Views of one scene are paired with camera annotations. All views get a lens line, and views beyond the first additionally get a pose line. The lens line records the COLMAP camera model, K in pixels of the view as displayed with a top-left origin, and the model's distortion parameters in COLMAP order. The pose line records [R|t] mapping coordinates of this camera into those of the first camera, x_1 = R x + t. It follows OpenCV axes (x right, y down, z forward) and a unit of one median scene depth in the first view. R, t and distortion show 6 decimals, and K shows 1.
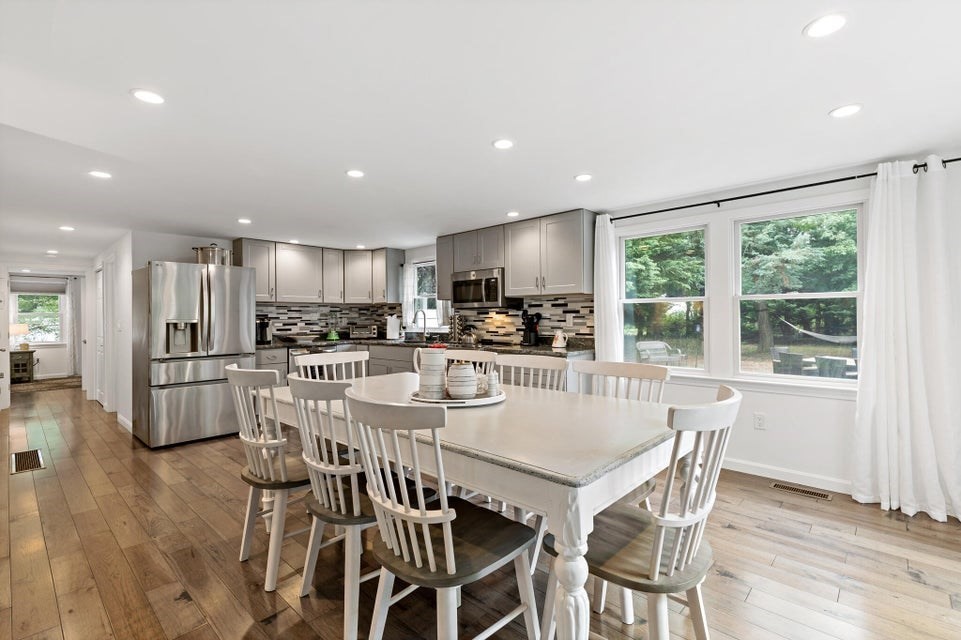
lens RADIAL K [[434.9, 0, 476.8], [0, 434.9, 318.5], [0, 0, 1]] dist [0.003494, -0.000717]
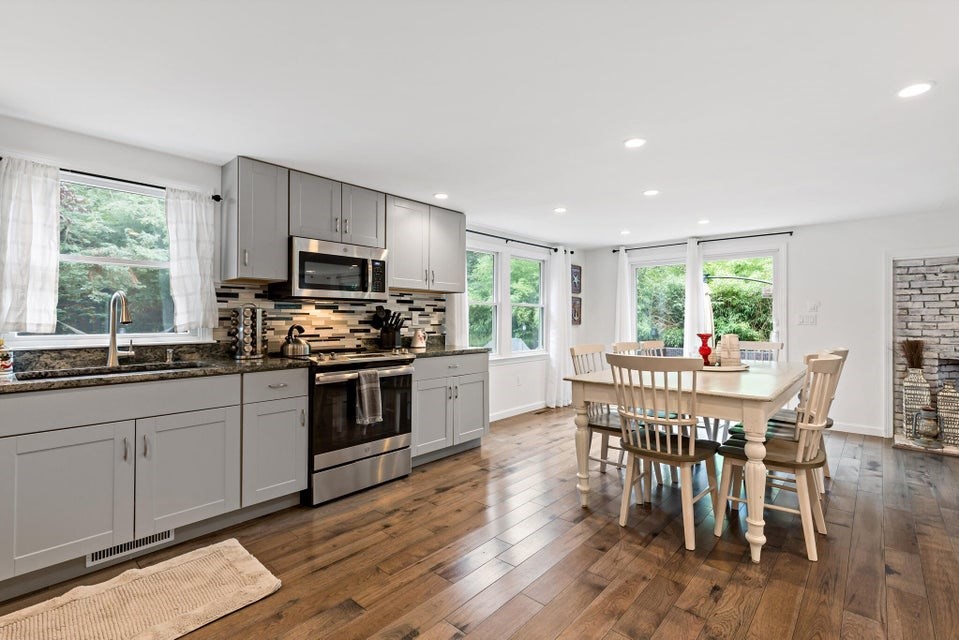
lens RADIAL K [[434.0, 0, 500.4], [0, 434.0, 313.1], [0, 0, 1]] dist [0.003494, -0.000717]
pose [[-0.030265, 0.020398, 0.999334, -0.602118], [0.001434, 0.999792, -0.020364, 0.009936], [-0.999541, 0.000816, -0.030288, 0.695369]]
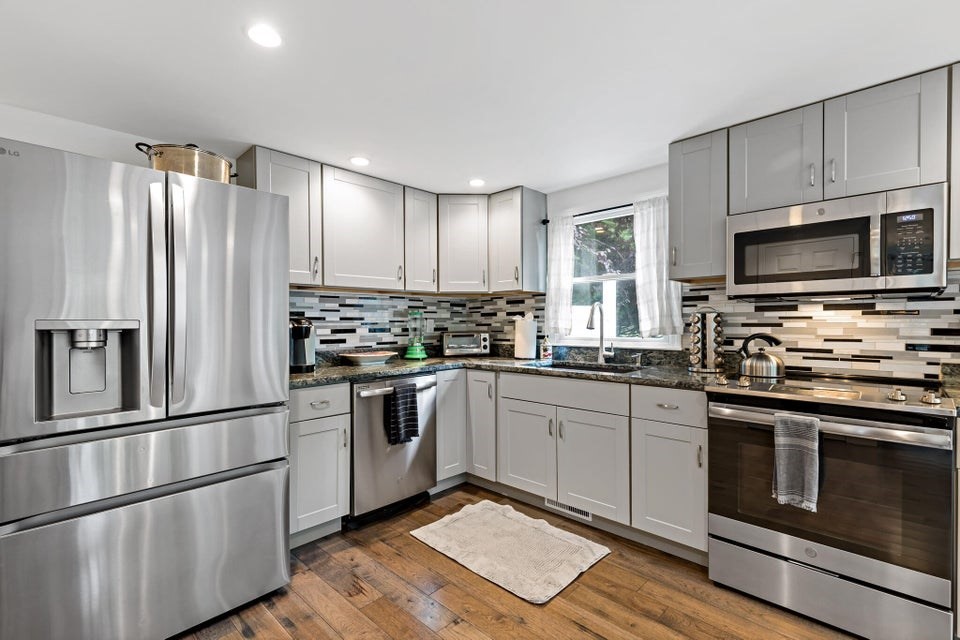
lens RADIAL K [[434.4, 0, 465.2], [0, 434.4, 325.2], [0, 0, 1]] dist [0.003494, -0.000717]
pose [[0.999385, 0.002445, -0.034982, -0.285841], [-0.002222, 0.999977, 0.006412, 0.003102], [0.034997, -0.006331, 0.999367, 0.519730]]
